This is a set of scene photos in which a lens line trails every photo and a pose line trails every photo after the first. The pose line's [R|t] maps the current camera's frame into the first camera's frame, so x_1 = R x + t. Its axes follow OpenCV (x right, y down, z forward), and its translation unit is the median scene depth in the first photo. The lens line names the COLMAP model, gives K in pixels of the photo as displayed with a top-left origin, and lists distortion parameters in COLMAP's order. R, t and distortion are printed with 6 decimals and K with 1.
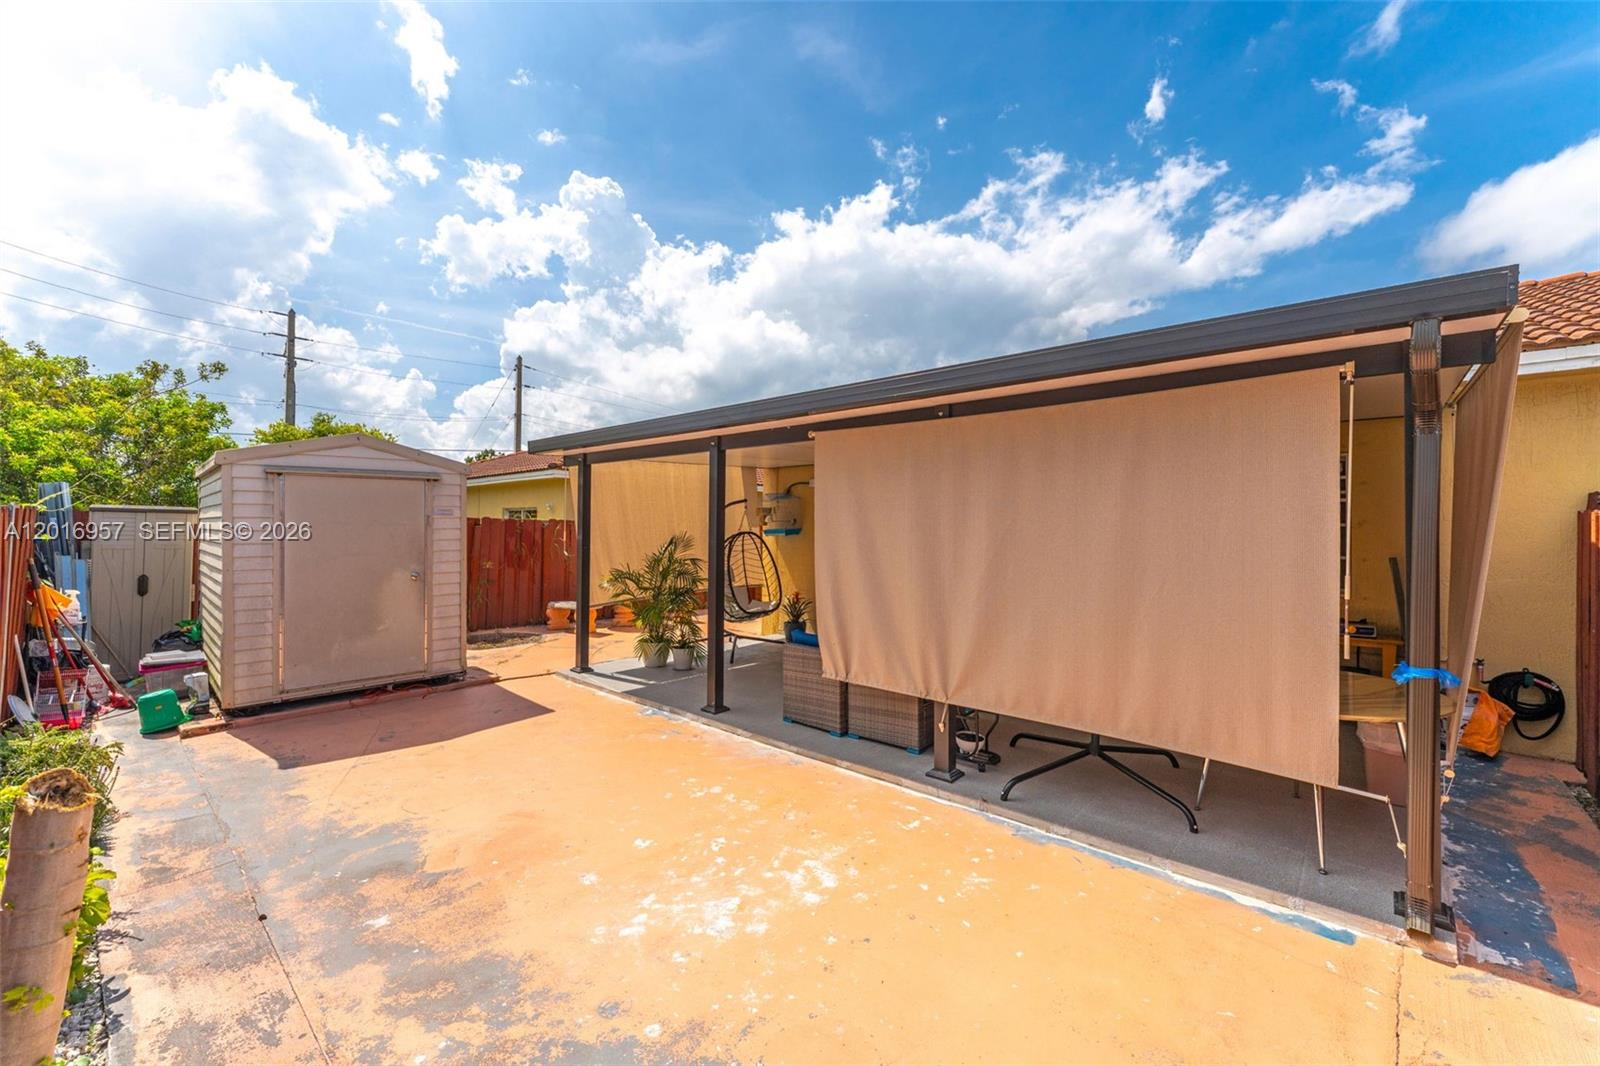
lens RADIAL K [[668.0, 0, 825.7], [0, 668.0, 525.2], [0, 0, 1]] dist [-0.000559, -0.000824]
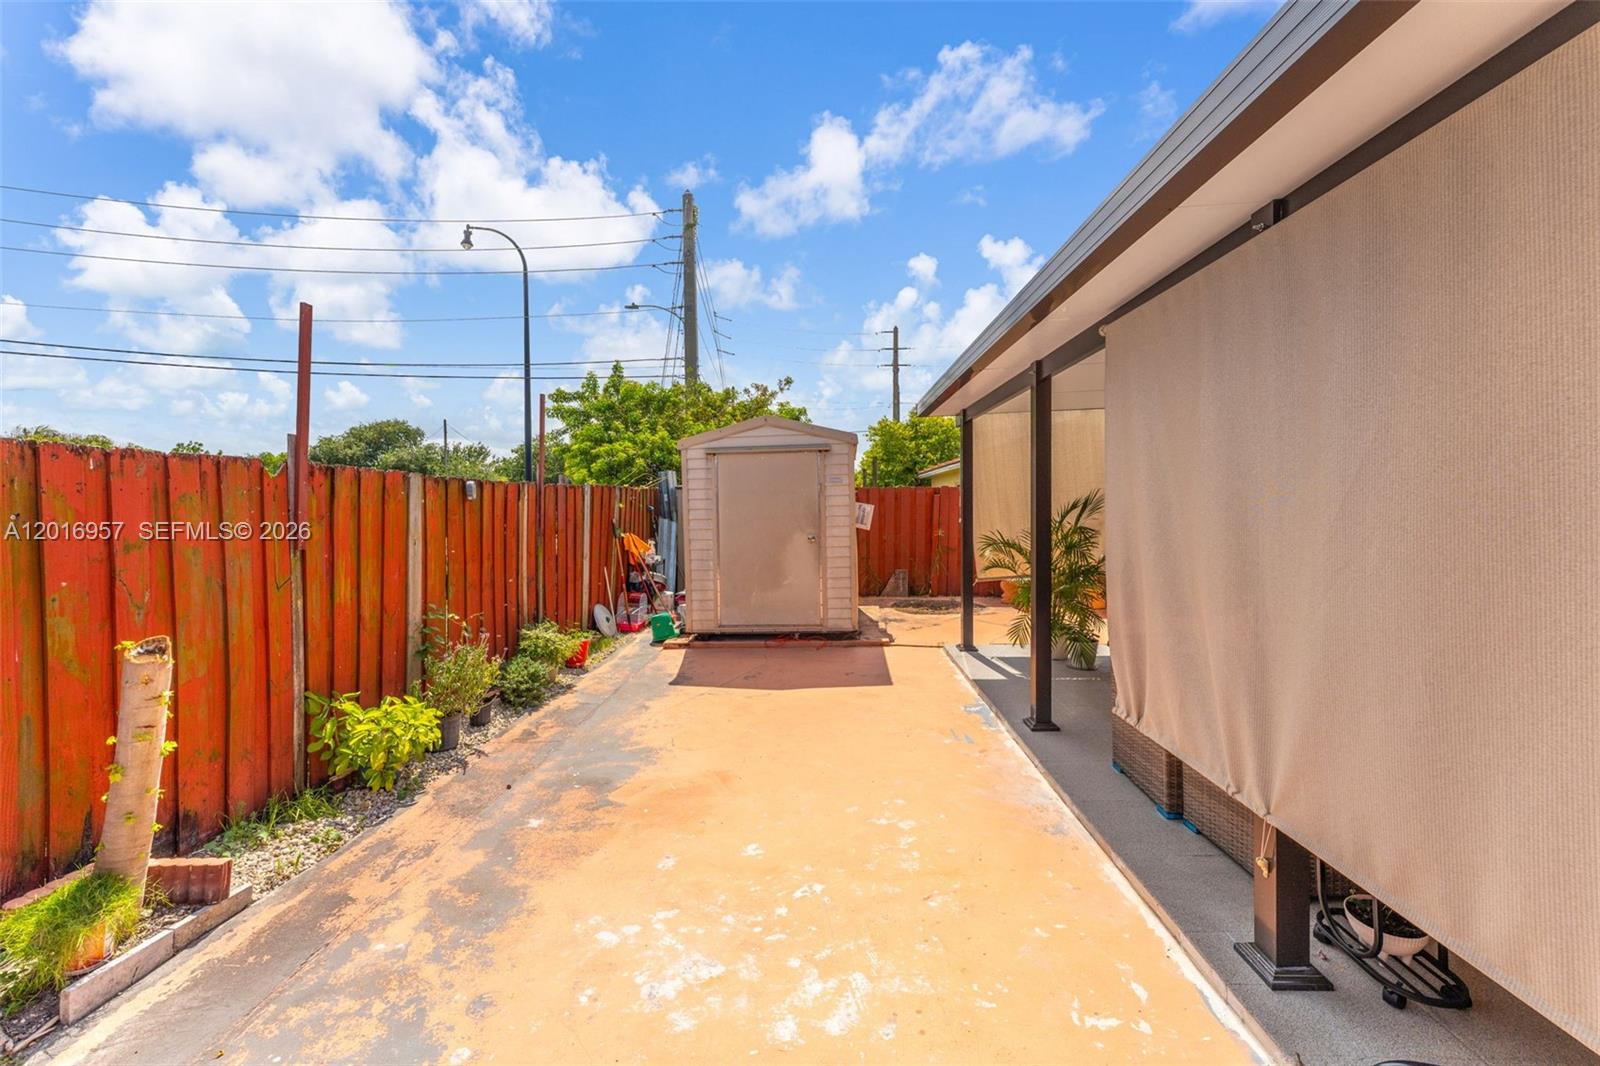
lens RADIAL K [[668.0, 0, 825.7], [0, 668.0, 525.2], [0, 0, 1]] dist [-0.000559, -0.000824]
pose [[0.607894, 0.010082, -0.793954, 0.365306], [0.018860, 0.999454, 0.027132, 0.031841], [0.793794, -0.031467, 0.607372, 0.456088]]
